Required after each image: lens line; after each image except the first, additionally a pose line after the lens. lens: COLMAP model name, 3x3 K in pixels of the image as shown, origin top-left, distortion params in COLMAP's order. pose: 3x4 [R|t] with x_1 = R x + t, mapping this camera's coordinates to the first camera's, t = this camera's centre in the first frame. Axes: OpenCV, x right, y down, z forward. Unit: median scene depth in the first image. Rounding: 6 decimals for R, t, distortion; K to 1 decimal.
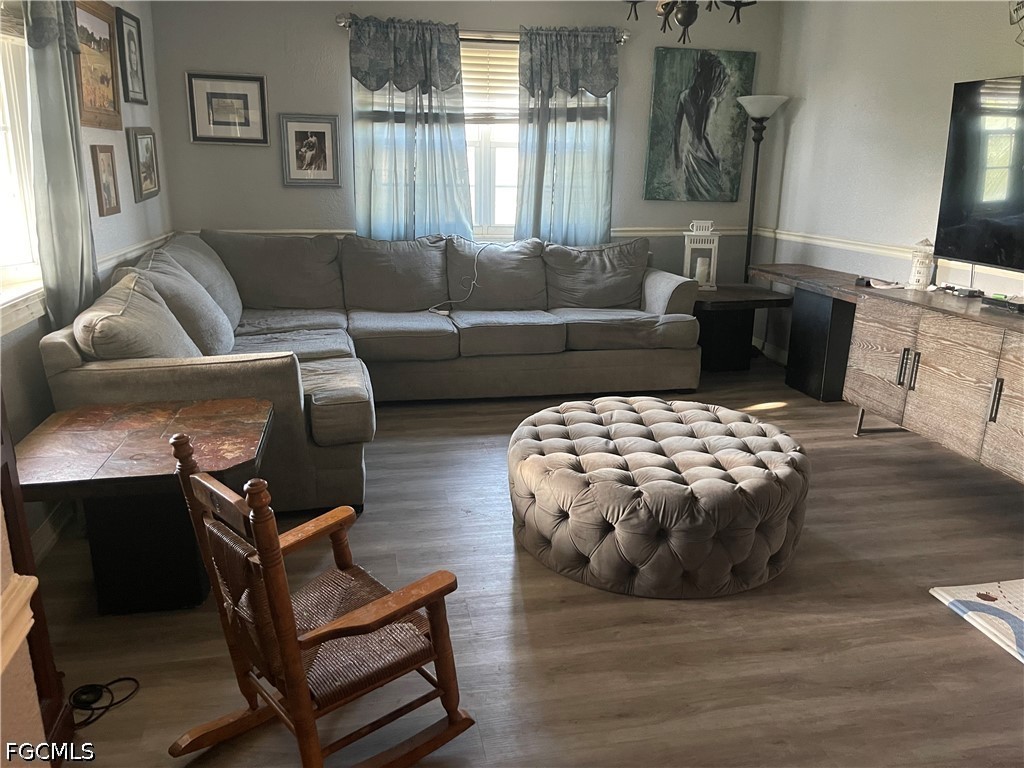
lens RADIAL K [[766.2, 0, 512.0], [0, 766.2, 384.0], [0, 0, 1]] dist [0.083212, -0.114547]
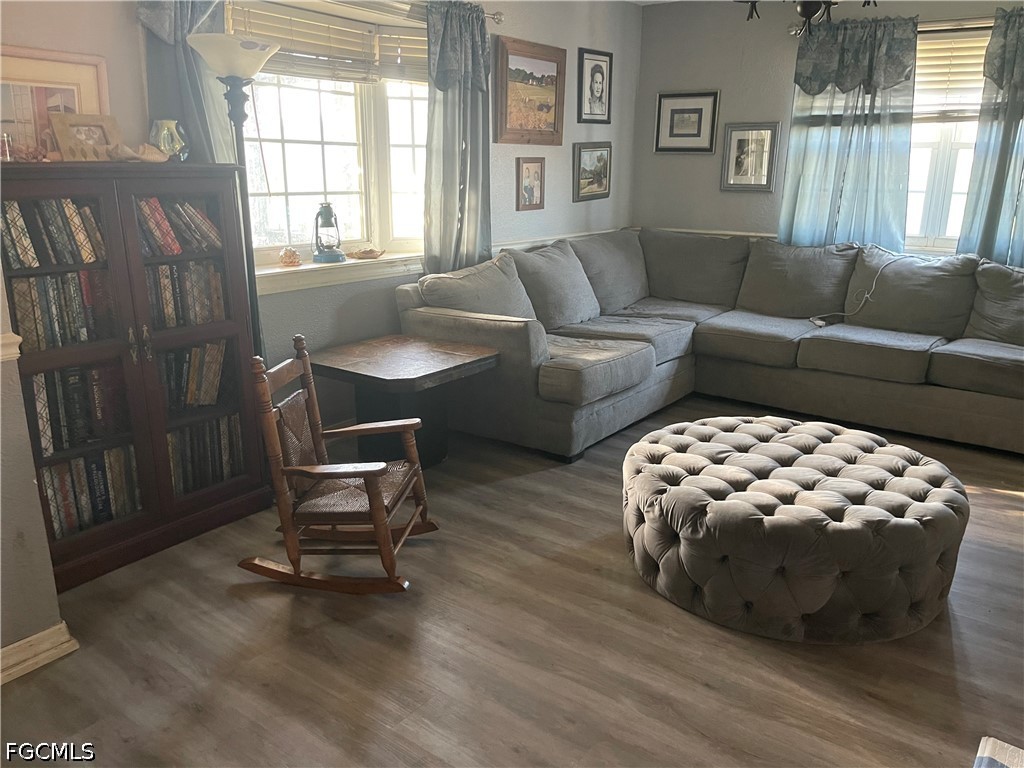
lens RADIAL K [[766.2, 0, 512.0], [0, 766.2, 384.0], [0, 0, 1]] dist [0.083212, -0.114547]
pose [[0.675657, 0.192121, -0.711742, 0.339213], [-0.199657, 0.977052, 0.074202, -0.014257], [0.709665, 0.091970, 0.698511, 0.065281]]
